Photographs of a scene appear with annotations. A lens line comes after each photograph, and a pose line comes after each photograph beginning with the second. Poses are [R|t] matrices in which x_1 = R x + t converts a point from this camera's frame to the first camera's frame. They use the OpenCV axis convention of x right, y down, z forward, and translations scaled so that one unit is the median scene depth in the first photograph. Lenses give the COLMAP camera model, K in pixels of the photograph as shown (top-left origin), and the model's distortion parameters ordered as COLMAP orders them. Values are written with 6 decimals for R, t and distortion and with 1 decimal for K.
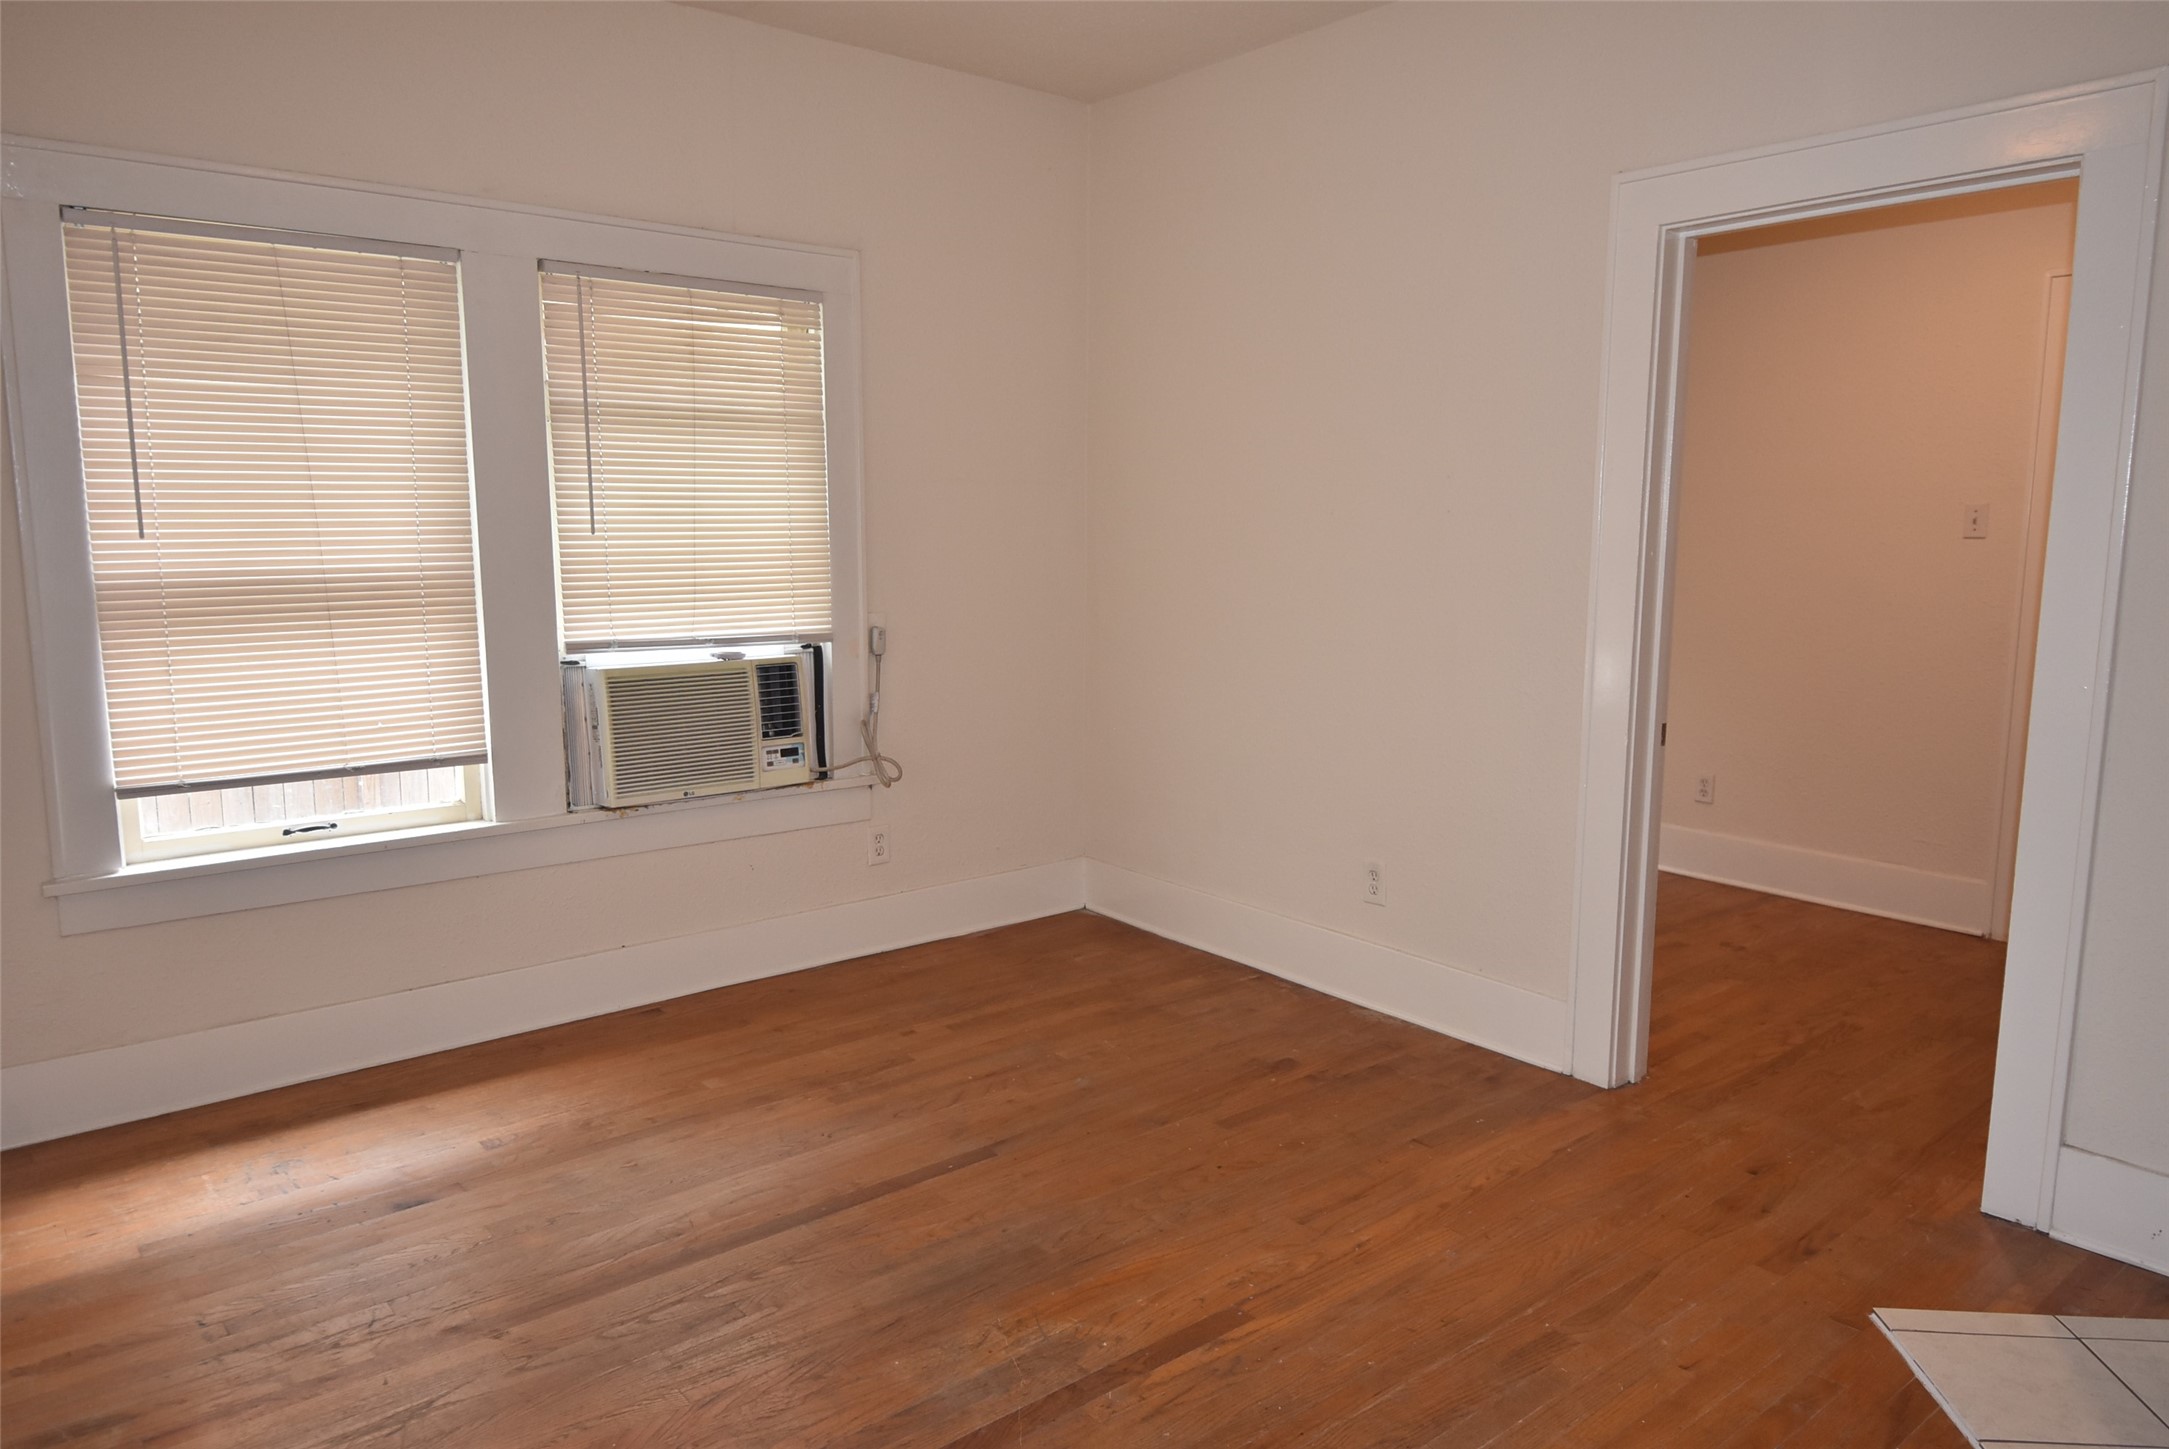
lens RADIAL K [[1452.2, 0, 1100.8], [0, 1452.2, 731.7], [0, 0, 1]] dist [0.056561, -0.063544]
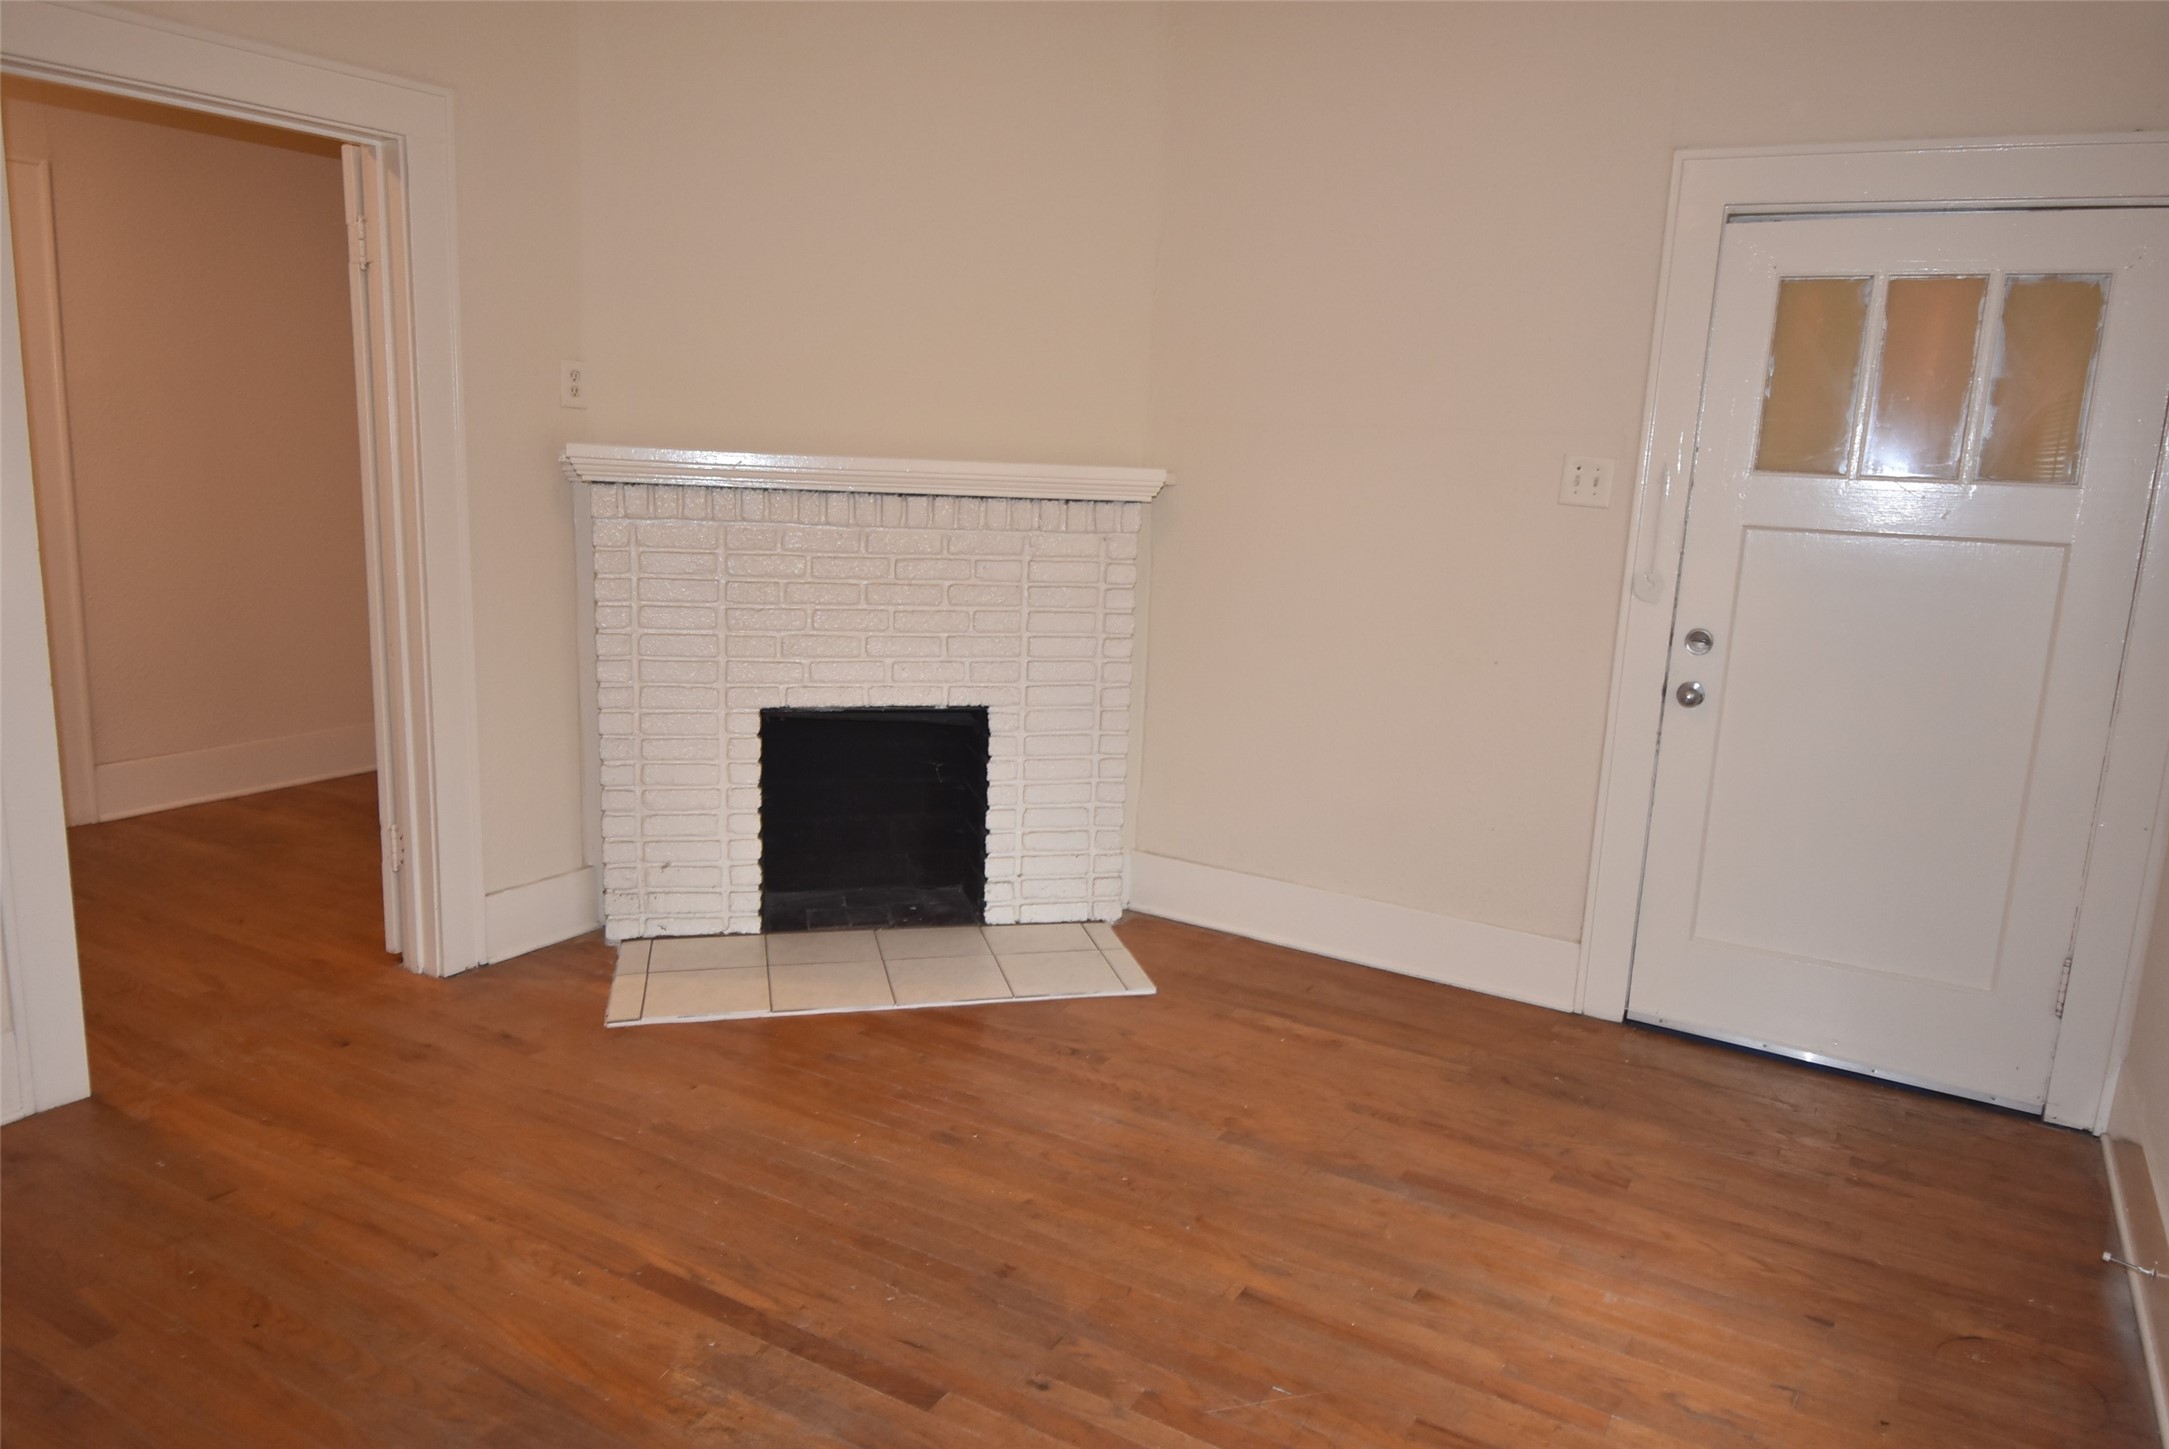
lens RADIAL K [[1452.2, 0, 1100.8], [0, 1452.2, 731.7], [0, 0, 1]] dist [0.056561, -0.063544]
pose [[-0.343944, -0.197715, 0.917939, -0.832910], [0.097235, 0.964826, 0.244247, -0.154445], [-0.933942, 0.173263, -0.312621, 0.963623]]
